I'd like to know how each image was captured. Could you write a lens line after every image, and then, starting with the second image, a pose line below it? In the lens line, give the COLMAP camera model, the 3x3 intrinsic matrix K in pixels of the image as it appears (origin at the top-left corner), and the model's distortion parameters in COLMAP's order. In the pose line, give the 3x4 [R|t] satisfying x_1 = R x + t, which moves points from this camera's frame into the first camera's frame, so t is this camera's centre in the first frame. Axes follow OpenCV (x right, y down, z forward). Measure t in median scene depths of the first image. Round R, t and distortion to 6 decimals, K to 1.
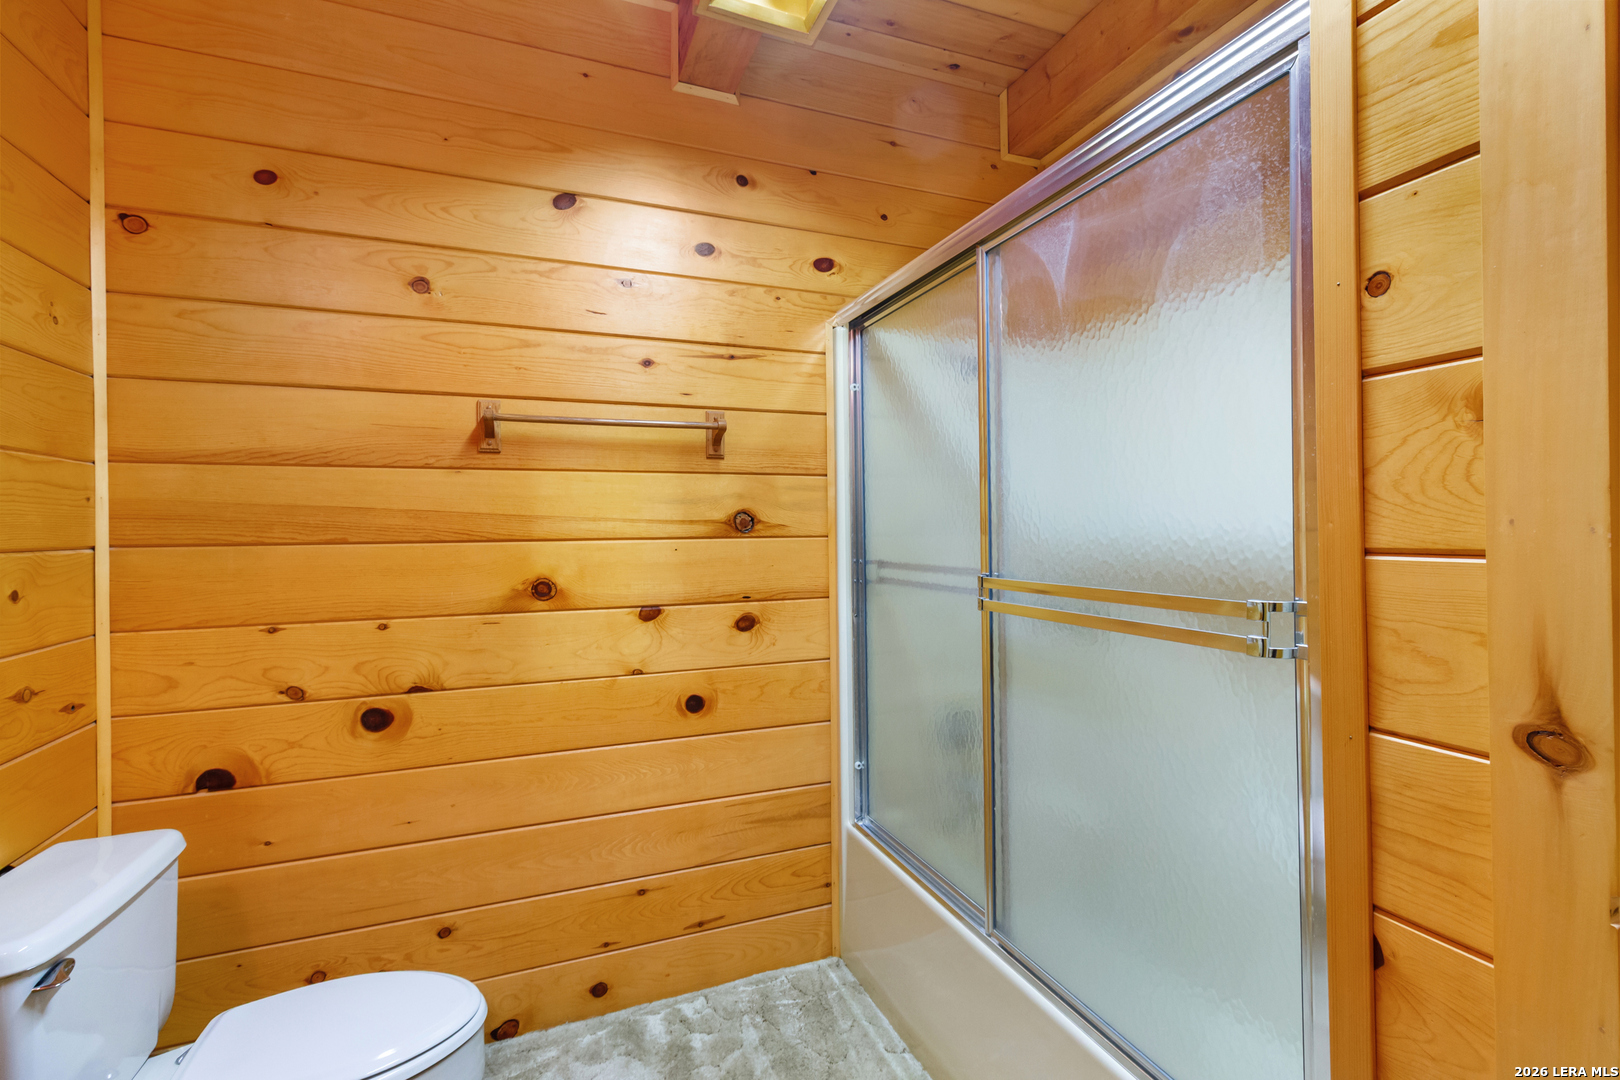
lens RADIAL K [[757.0, 0, 859.1], [0, 757.0, 523.2], [0, 0, 1]] dist [0.005755, -0.000927]
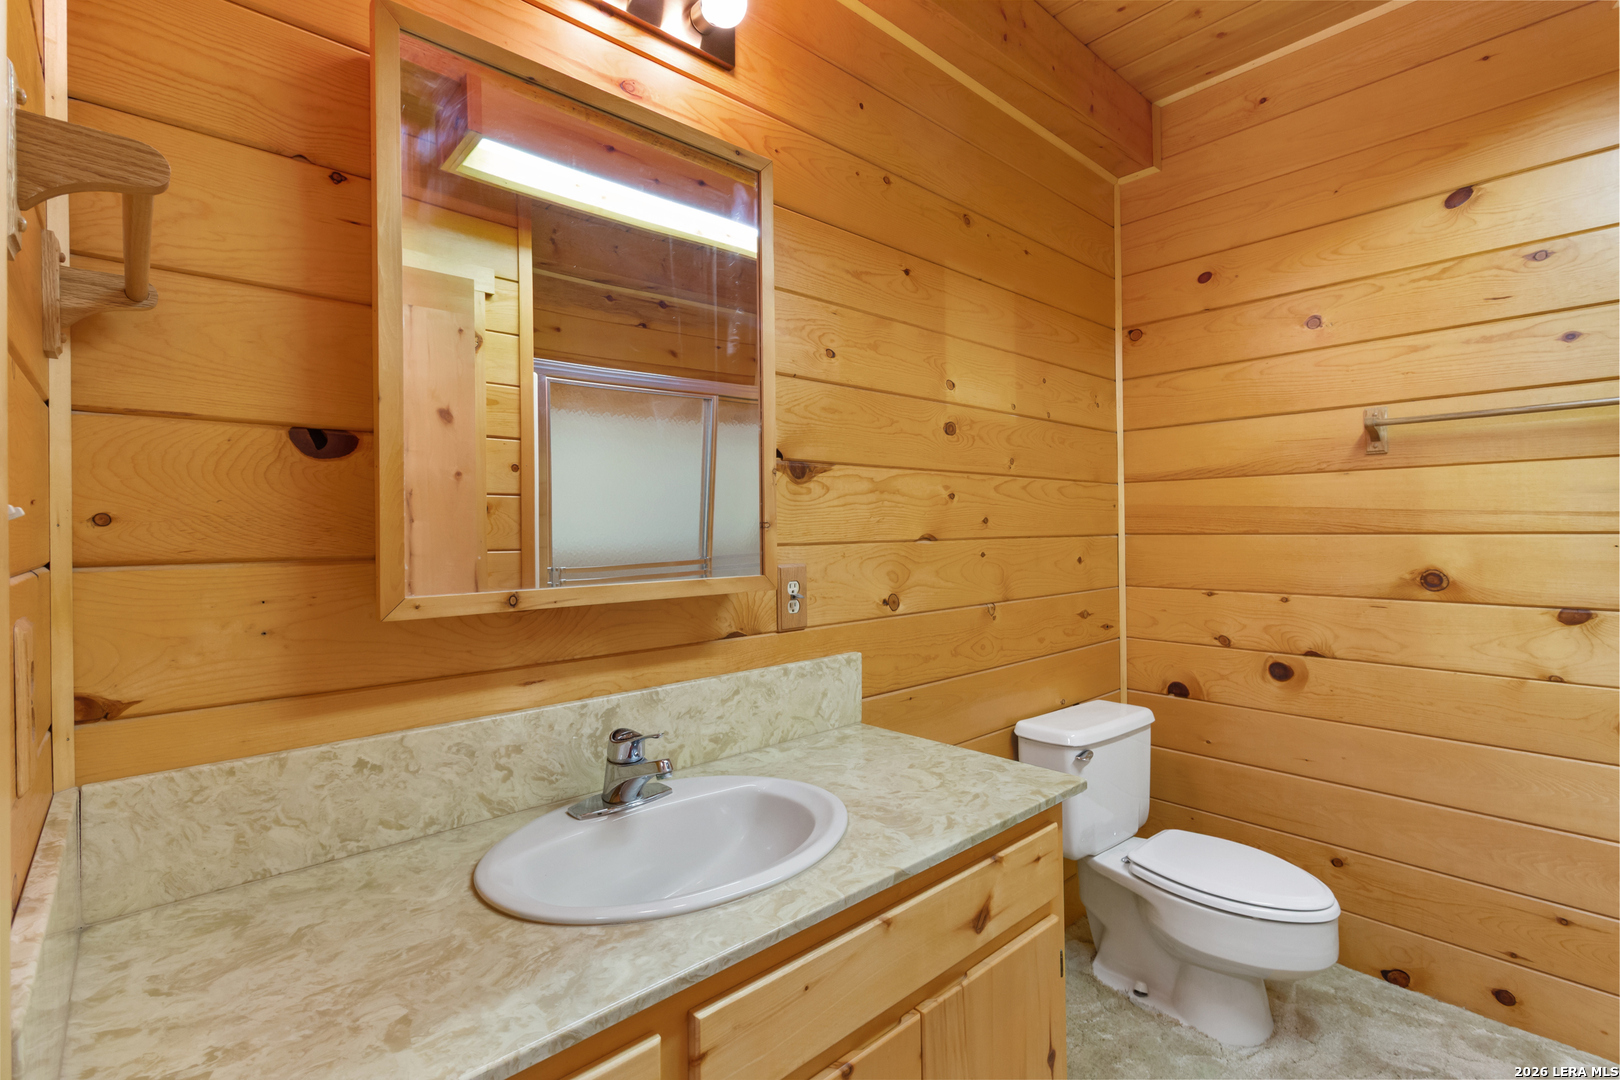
lens RADIAL K [[757.0, 0, 811.5], [0, 757.0, 532.9], [0, 0, 1]] dist [0.005755, -0.000927]
pose [[0.320425, 0.009426, -0.947227, 0.314257], [0.010579, 0.999853, 0.013529, -0.001180], [0.947215, -0.014356, 0.320278, -0.154207]]
